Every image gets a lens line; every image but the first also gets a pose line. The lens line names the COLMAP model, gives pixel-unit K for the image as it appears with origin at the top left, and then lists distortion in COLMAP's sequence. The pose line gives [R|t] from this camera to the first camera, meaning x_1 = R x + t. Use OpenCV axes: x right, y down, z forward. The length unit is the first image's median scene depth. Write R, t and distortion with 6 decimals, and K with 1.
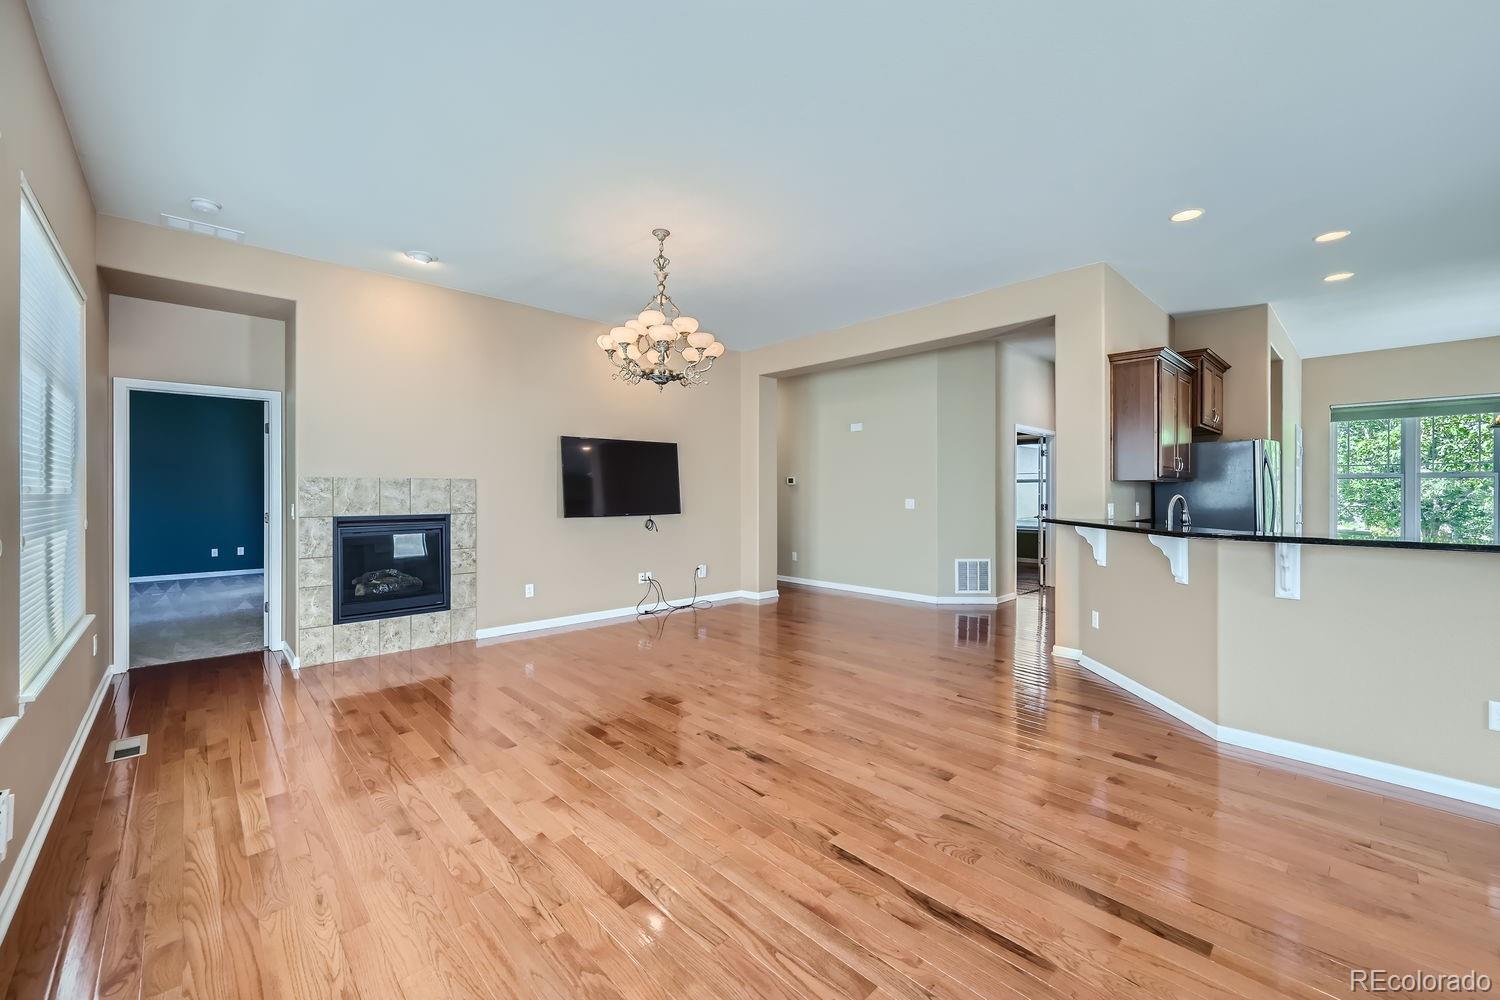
lens RADIAL K [[609.7, 0, 755.4], [0, 609.7, 491.0], [0, 0, 1]] dist [0.000227, 0.000073]
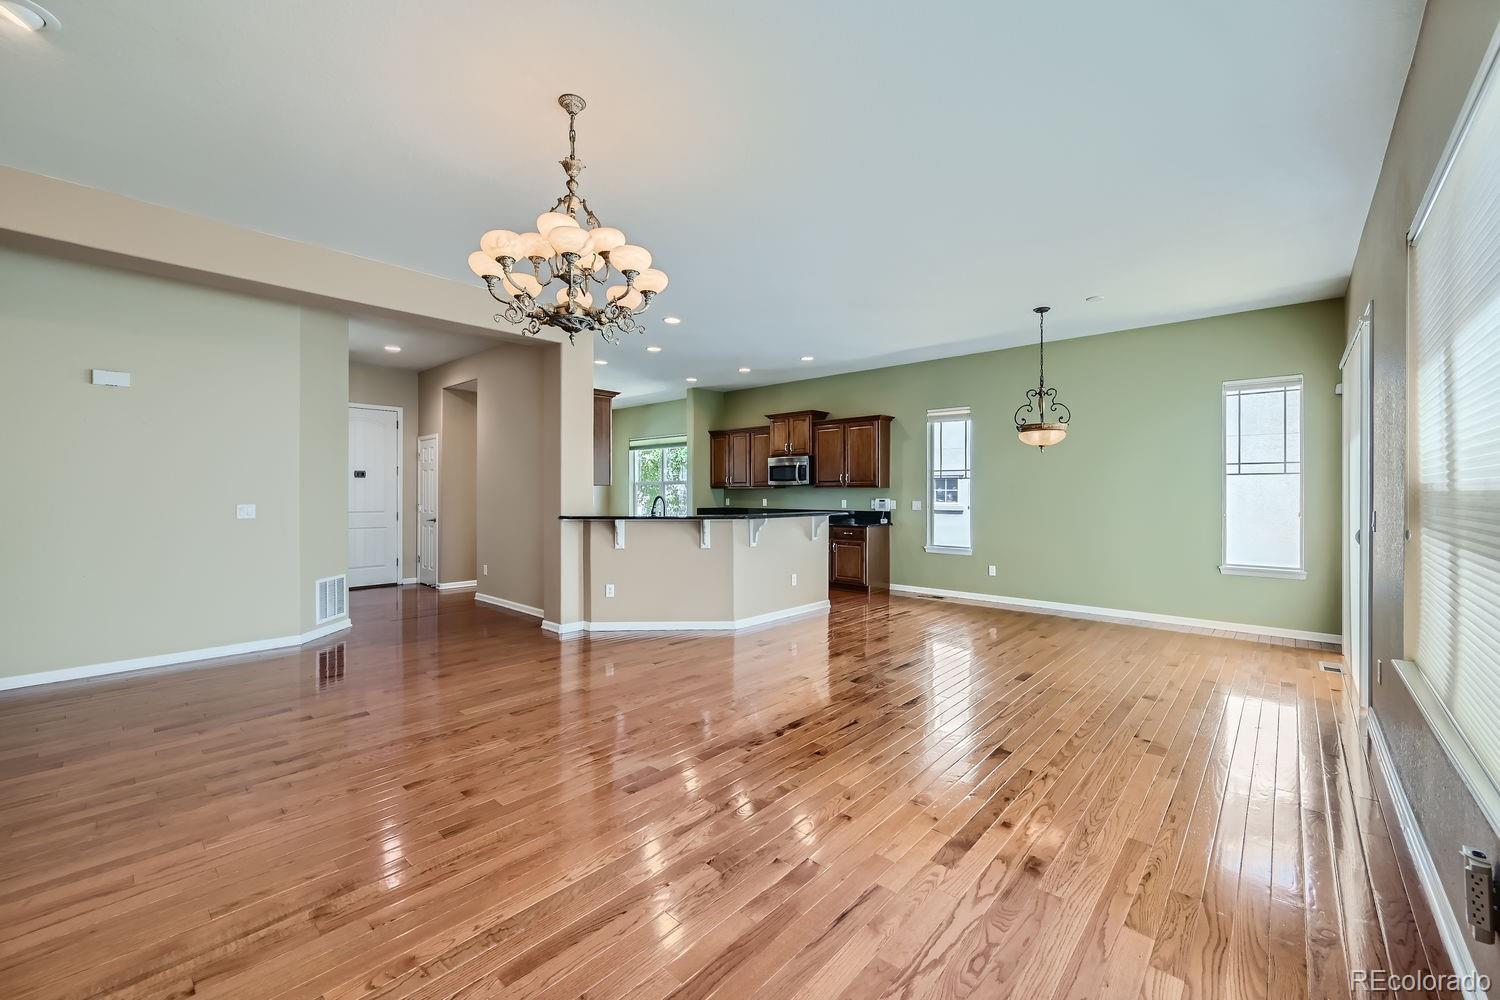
lens RADIAL K [[609.7, 0, 754.0], [0, 609.7, 498.0], [0, 0, 1]] dist [0.000227, 0.000073]
pose [[-0.097520, -0.008055, 0.995201, -1.043440], [-0.001661, 0.999967, 0.007931, -0.000649], [-0.995232, -0.000879, -0.097530, 1.095816]]
